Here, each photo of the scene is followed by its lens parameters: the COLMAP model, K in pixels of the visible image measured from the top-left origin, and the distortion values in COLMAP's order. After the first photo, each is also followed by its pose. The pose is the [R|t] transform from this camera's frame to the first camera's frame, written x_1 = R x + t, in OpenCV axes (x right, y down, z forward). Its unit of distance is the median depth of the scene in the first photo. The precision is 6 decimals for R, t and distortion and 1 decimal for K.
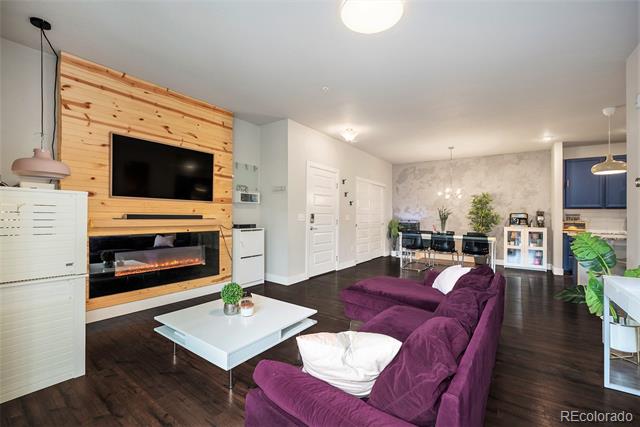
lens RADIAL K [[271.6, 0, 320.0], [0, 271.6, 213.5], [0, 0, 1]] dist [-0.019683, -0.000005]
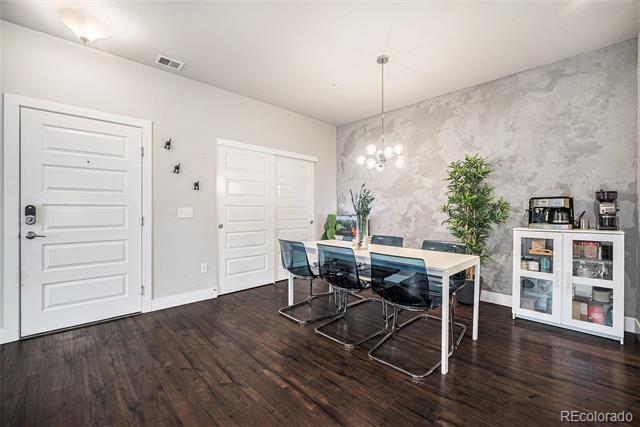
lens RADIAL K [[268.4, 0, 320.0], [0, 268.4, 213.5], [0, 0, 1]] dist [-0.017116, -0.000048]
pose [[0.983665, -0.012936, -0.179542, 0.454046], [0.015590, 0.999789, 0.013380, 0.014006], [0.179331, -0.015960, 0.983659, 0.514743]]
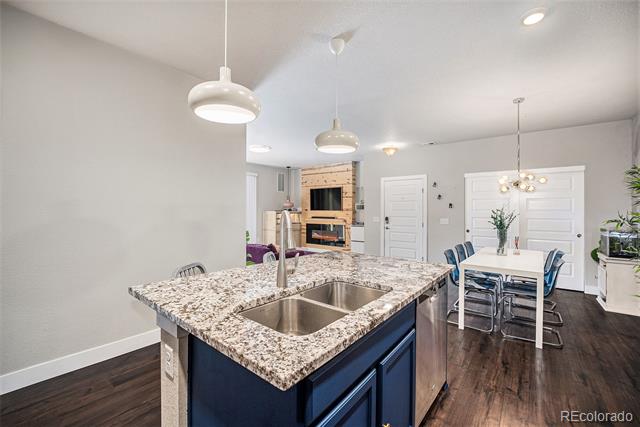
lens RADIAL K [[262.8, 0, 320.0], [0, 262.8, 213.5], [0, 0, 1]] dist [-0.026586, 0.000399]
pose [[-0.056264, -0.002532, -0.998413, 1.017261], [0.002762, 0.999993, -0.002692, -0.010261], [0.998412, -0.002909, -0.056256, 0.608176]]
